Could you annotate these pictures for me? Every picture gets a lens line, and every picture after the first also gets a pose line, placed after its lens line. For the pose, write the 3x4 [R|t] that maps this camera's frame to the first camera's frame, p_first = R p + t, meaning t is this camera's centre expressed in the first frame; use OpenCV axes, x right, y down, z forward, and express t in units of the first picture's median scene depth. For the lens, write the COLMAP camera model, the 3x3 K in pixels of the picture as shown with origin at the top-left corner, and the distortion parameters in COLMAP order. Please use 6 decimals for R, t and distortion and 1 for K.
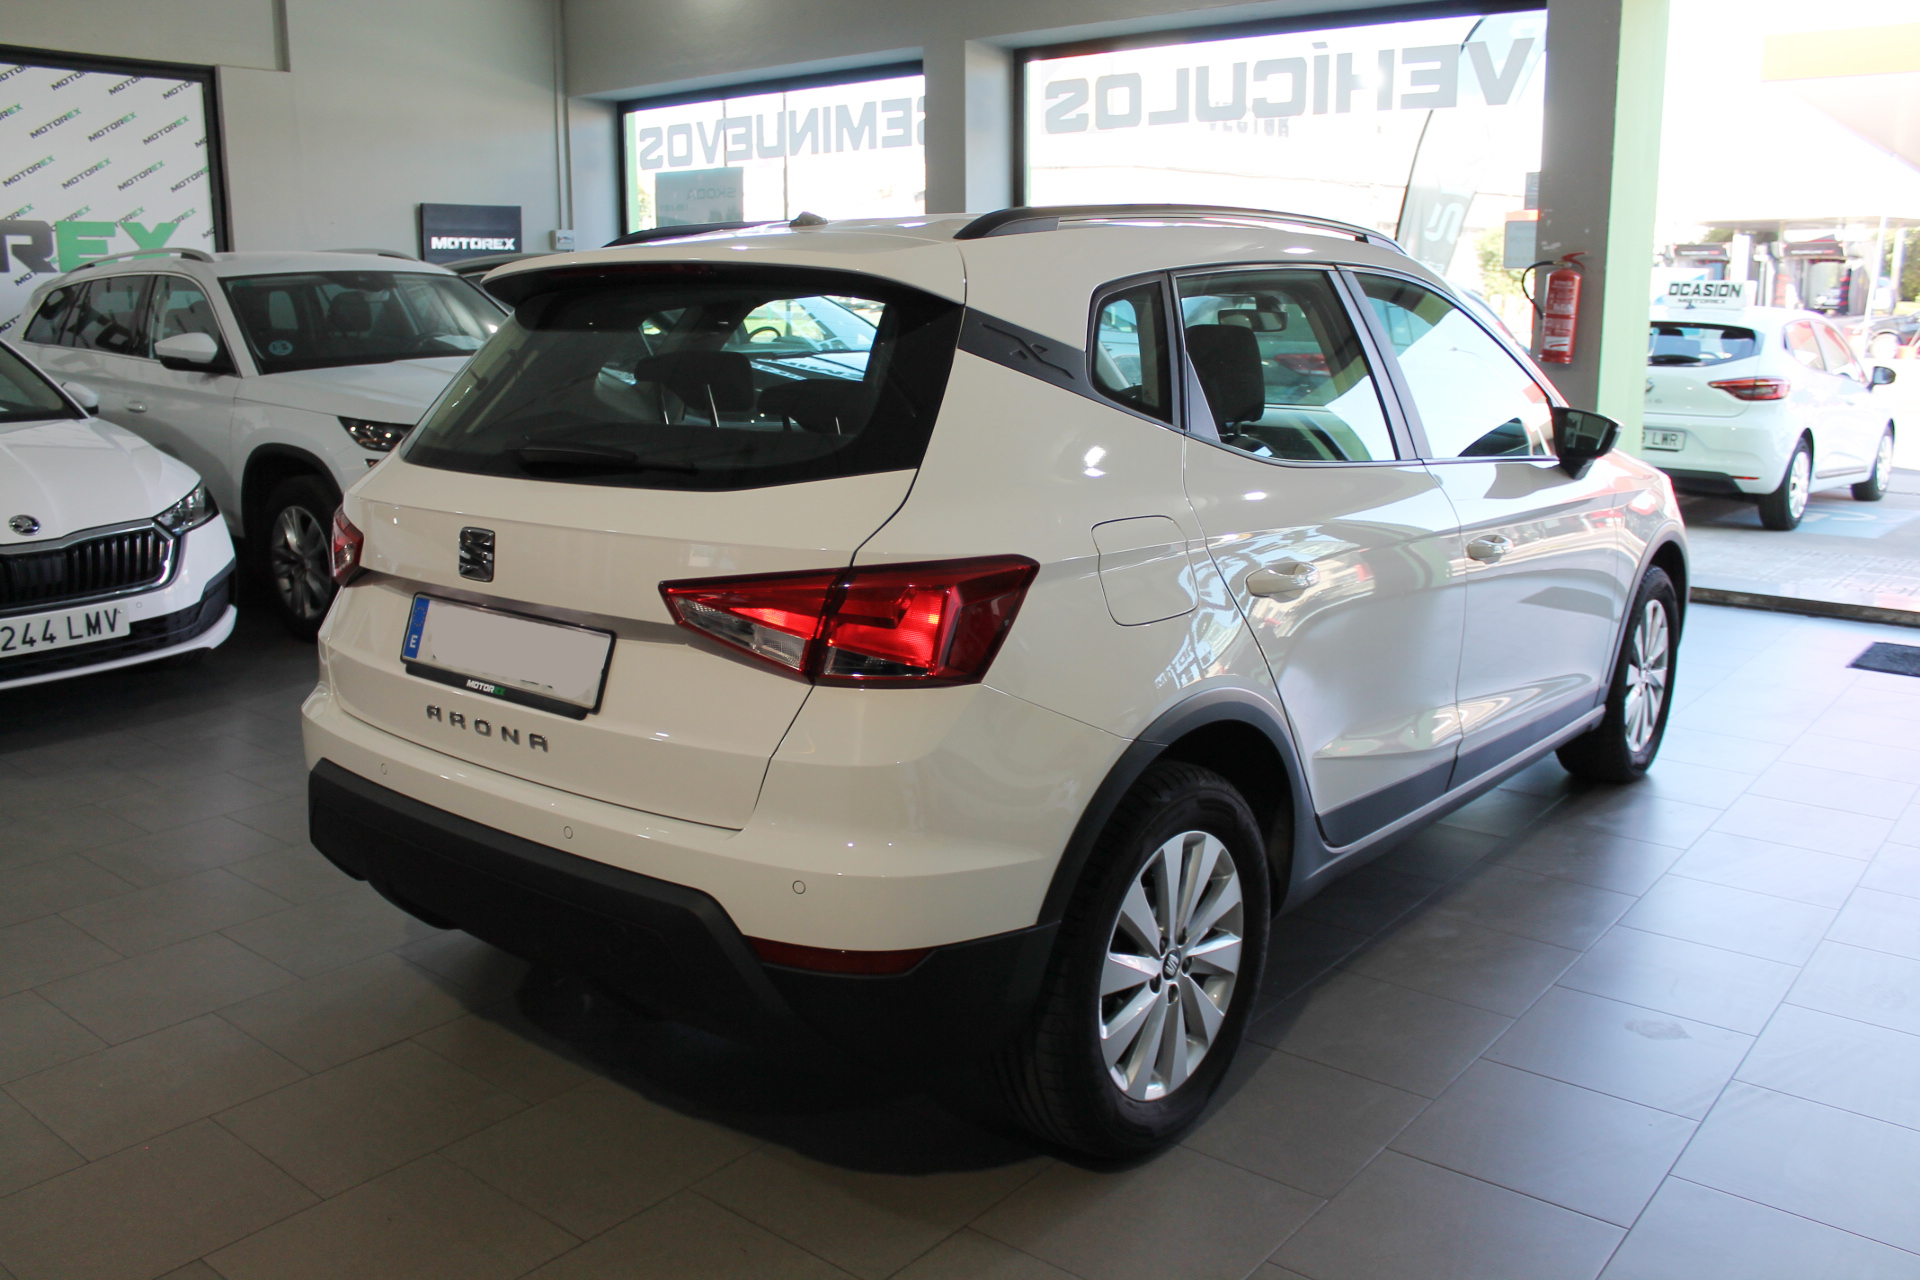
lens RADIAL K [[1605.3, 0, 944.0], [0, 1605.3, 645.2], [0, 0, 1]] dist [-0.161546, 0.142585]
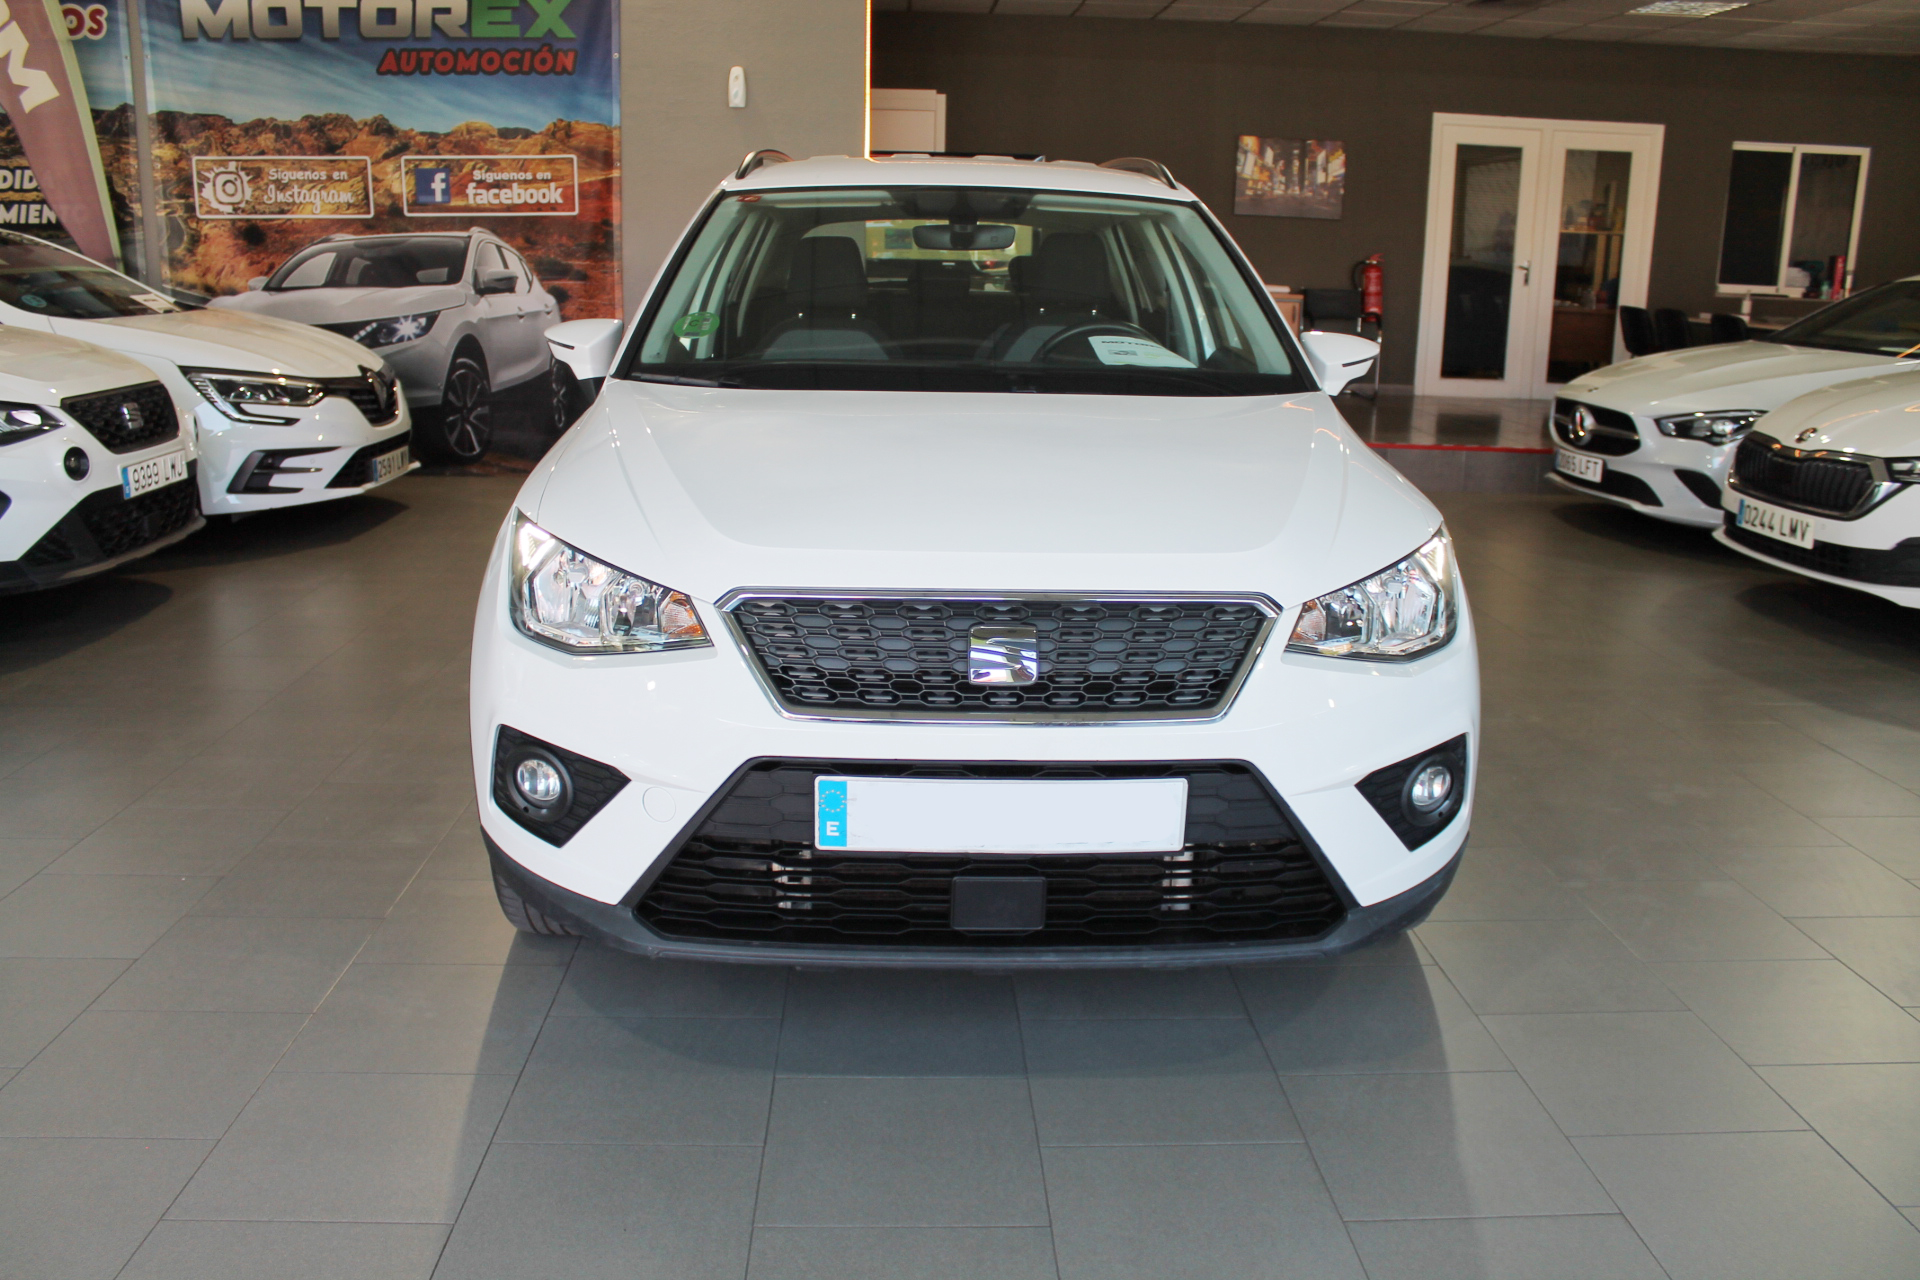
lens RADIAL K [[1605.3, 0, 971.9], [0, 1605.3, 653.3], [0, 0, 1]] dist [-0.161546, 0.142585]
pose [[-0.747189, 0.153951, -0.646535, 0.467712], [-0.161755, 0.901425, 0.401582, -0.204711], [0.644627, 0.404638, -0.648633, 0.961673]]
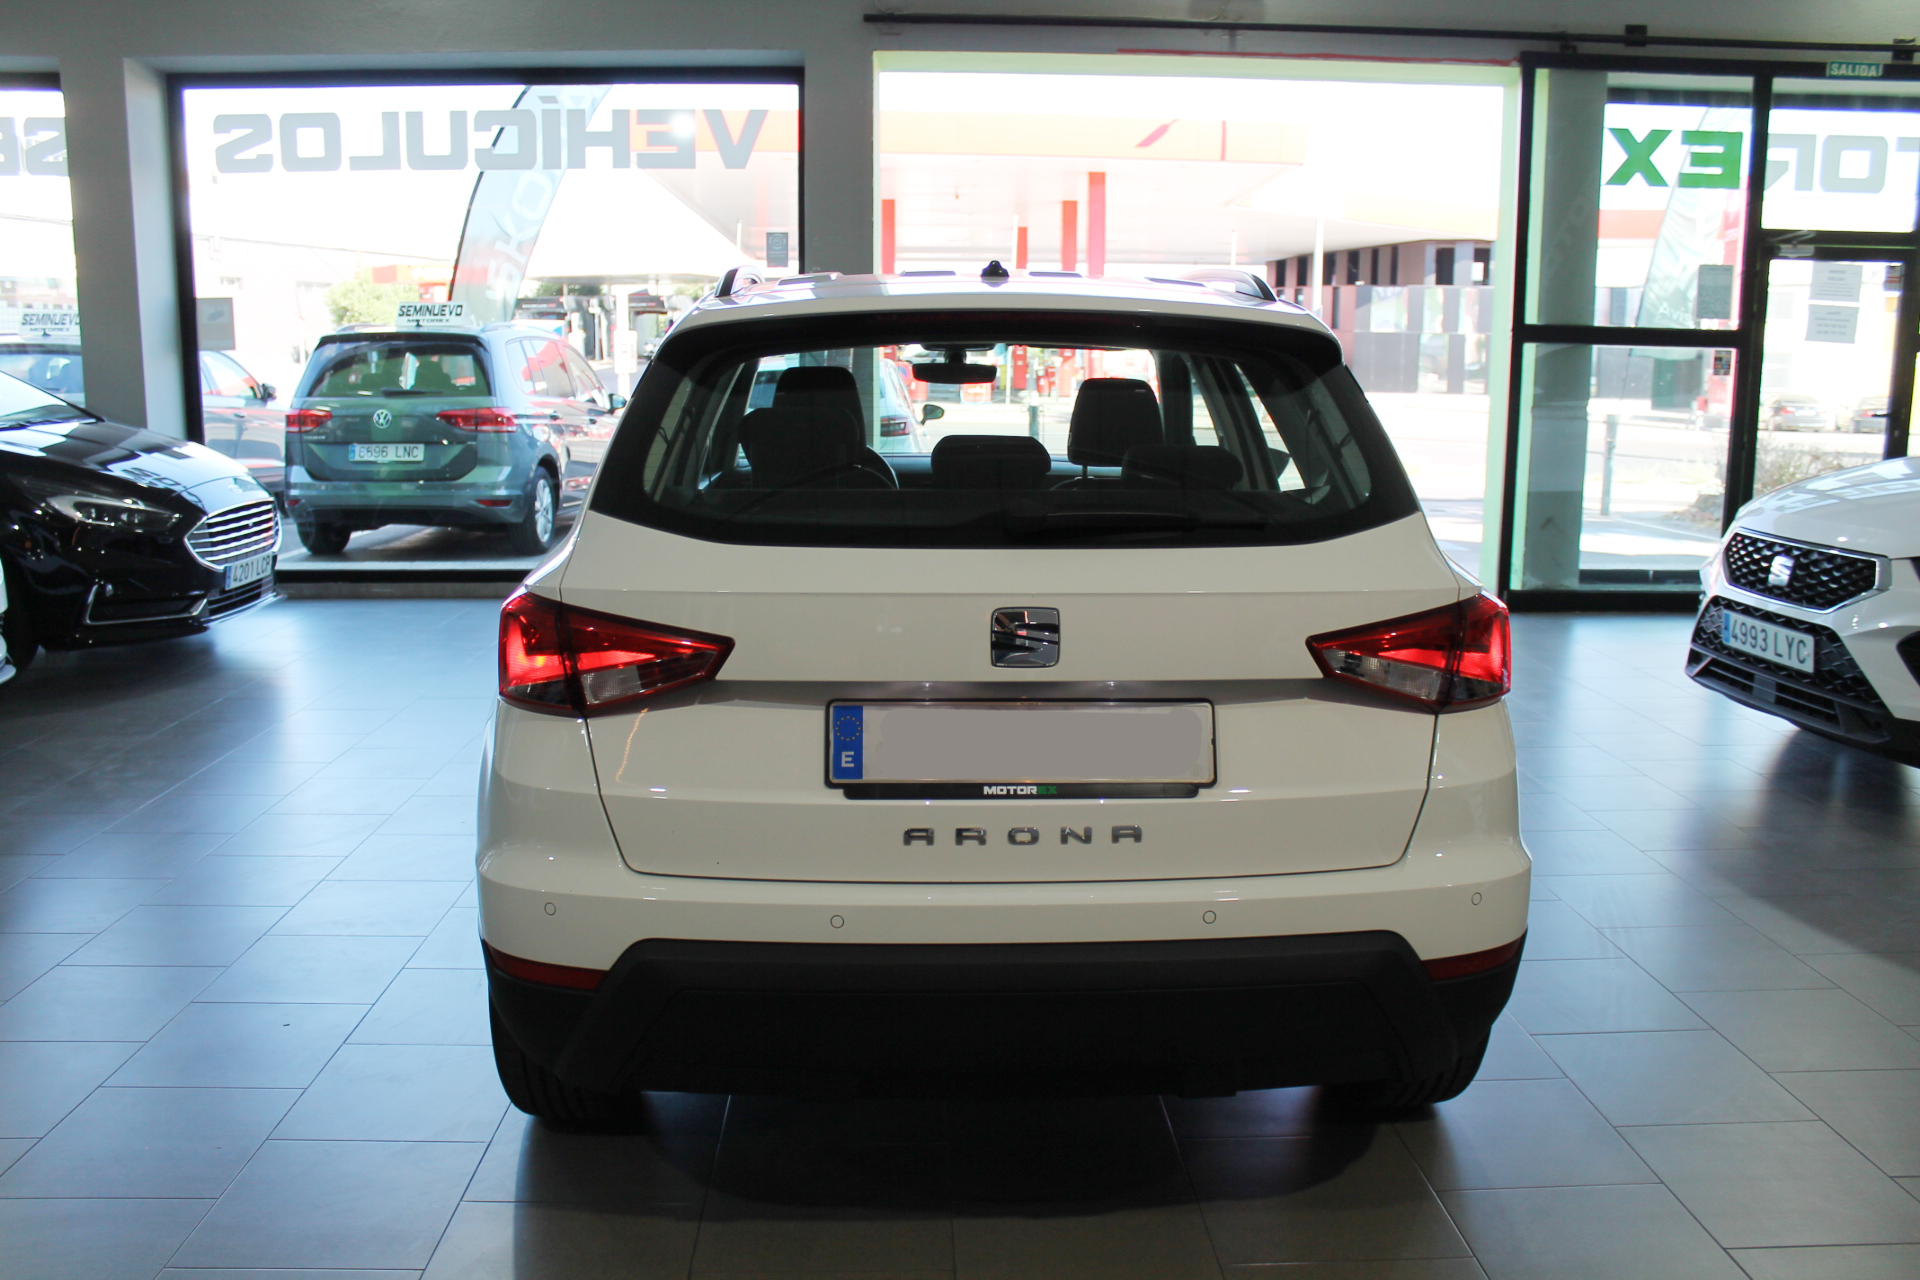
lens RADIAL K [[1605.3, 0, 952.6], [0, 1605.3, 639.3], [0, 0, 1]] dist [-0.161546, 0.142585]
pose [[0.747290, -0.109720, 0.655377, -0.301781], [0.133941, 0.990902, 0.013167, -0.024610], [-0.650859, 0.077942, 0.755187, 0.121151]]
